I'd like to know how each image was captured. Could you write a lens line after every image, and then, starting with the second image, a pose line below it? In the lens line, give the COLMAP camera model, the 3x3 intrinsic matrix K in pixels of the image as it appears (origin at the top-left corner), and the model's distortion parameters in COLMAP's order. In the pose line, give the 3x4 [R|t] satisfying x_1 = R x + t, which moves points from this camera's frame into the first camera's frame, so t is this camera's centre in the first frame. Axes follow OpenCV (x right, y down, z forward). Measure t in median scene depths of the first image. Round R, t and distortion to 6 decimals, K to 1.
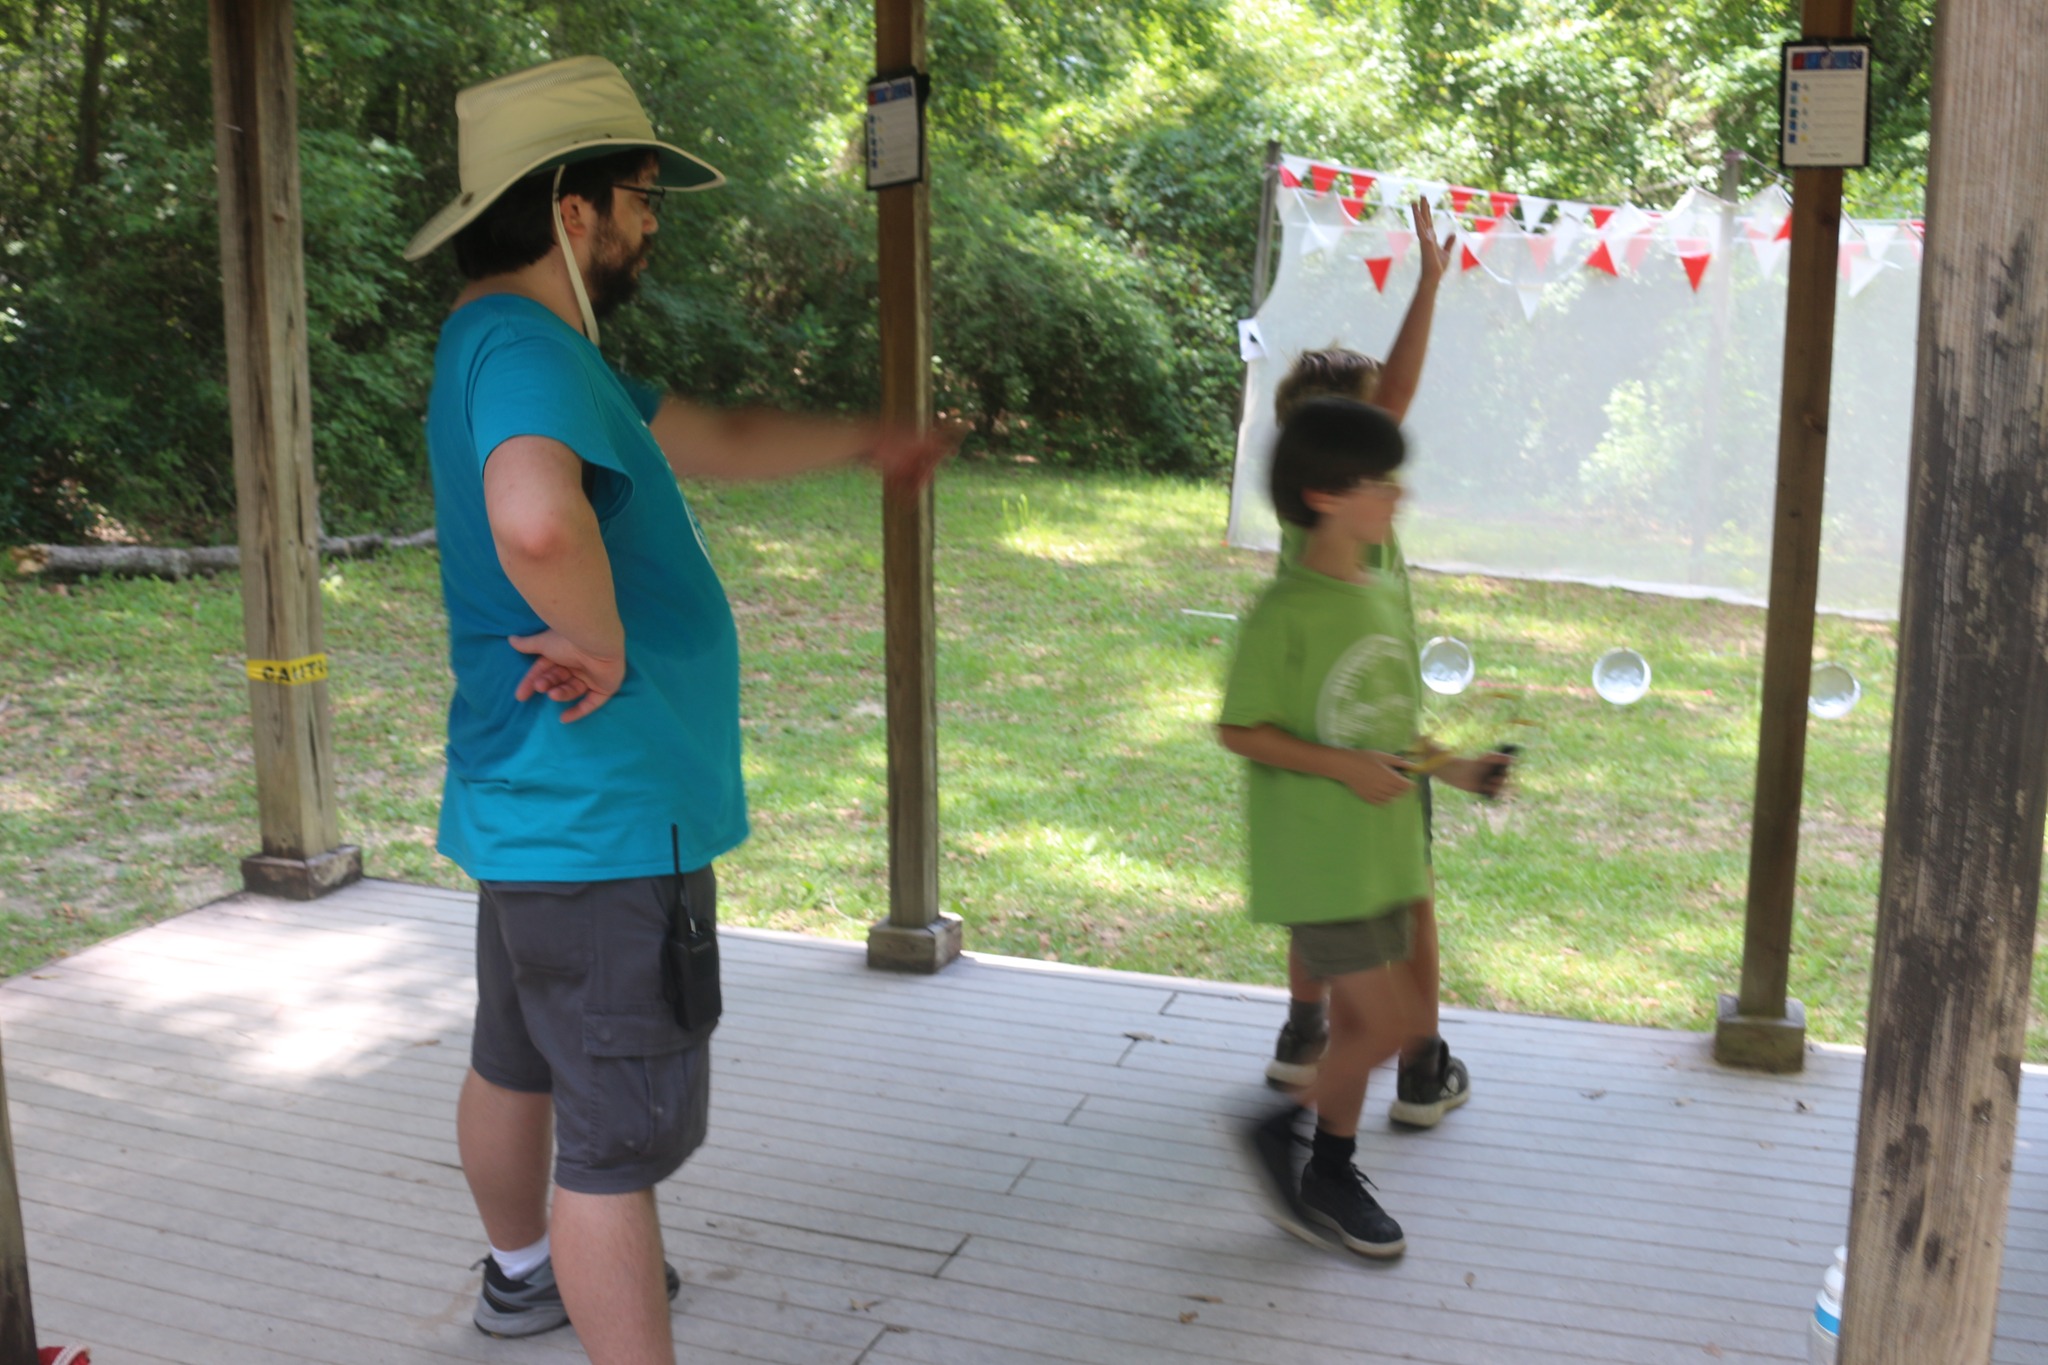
lens RADIAL K [[1880.9, 0, 1027.0], [0, 1880.9, 681.6], [0, 0, 1]] dist [-0.142636, 0.135741]
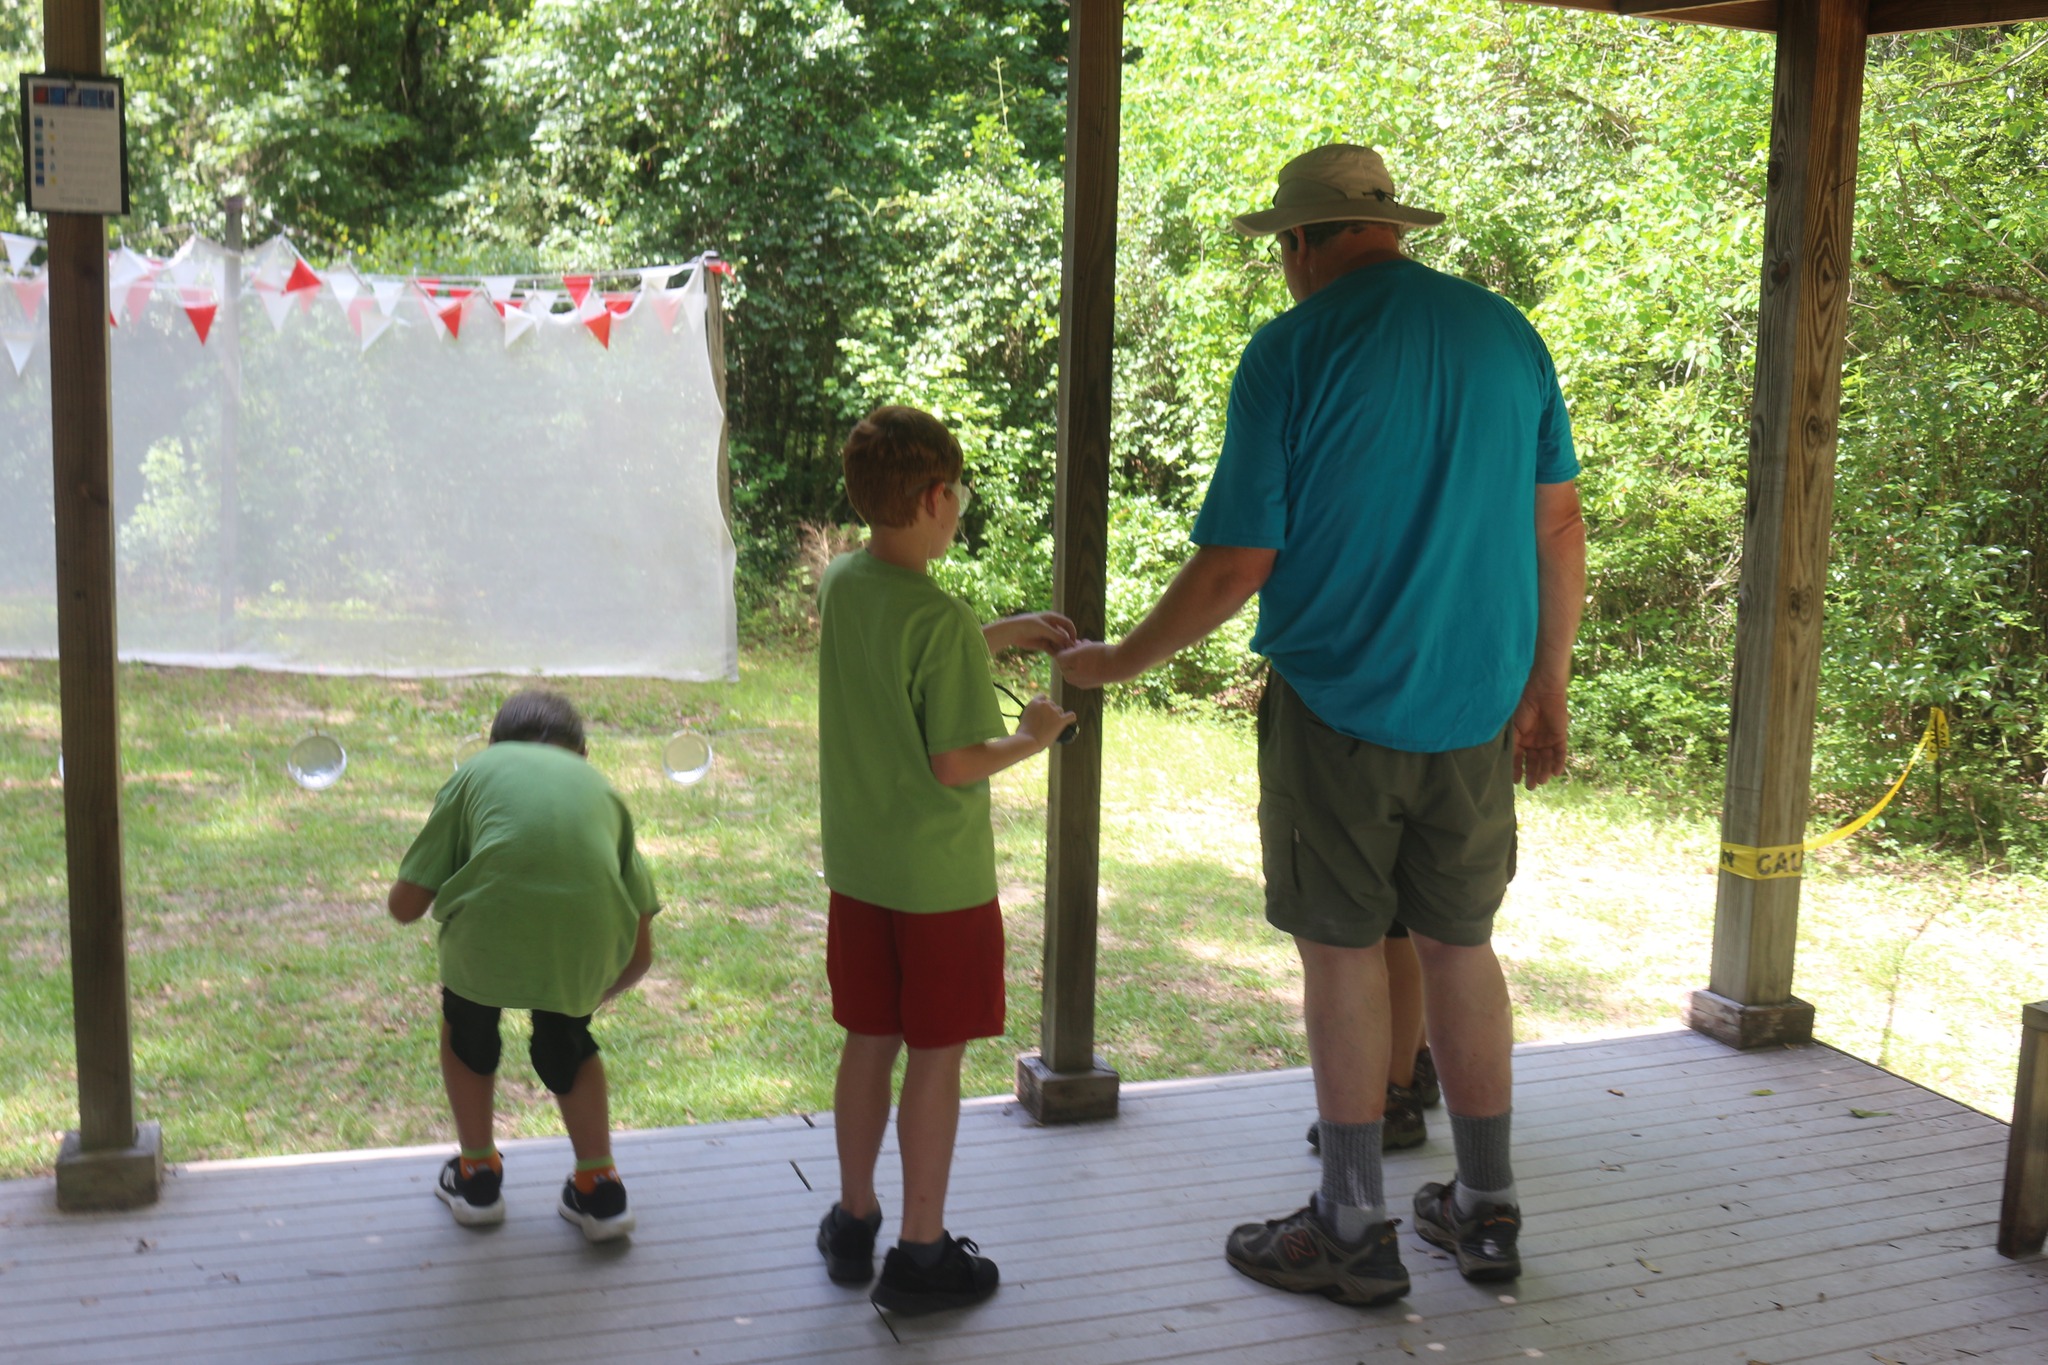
lens RADIAL K [[1880.9, 0, 1027.0], [0, 1880.9, 681.6], [0, 0, 1]] dist [-0.142636, 0.135741]
pose [[0.796564, -0.067105, 0.600819, 0.116214], [0.082713, 0.996572, 0.001645, -0.005386], [-0.598870, 0.048385, 0.799384, 0.001835]]
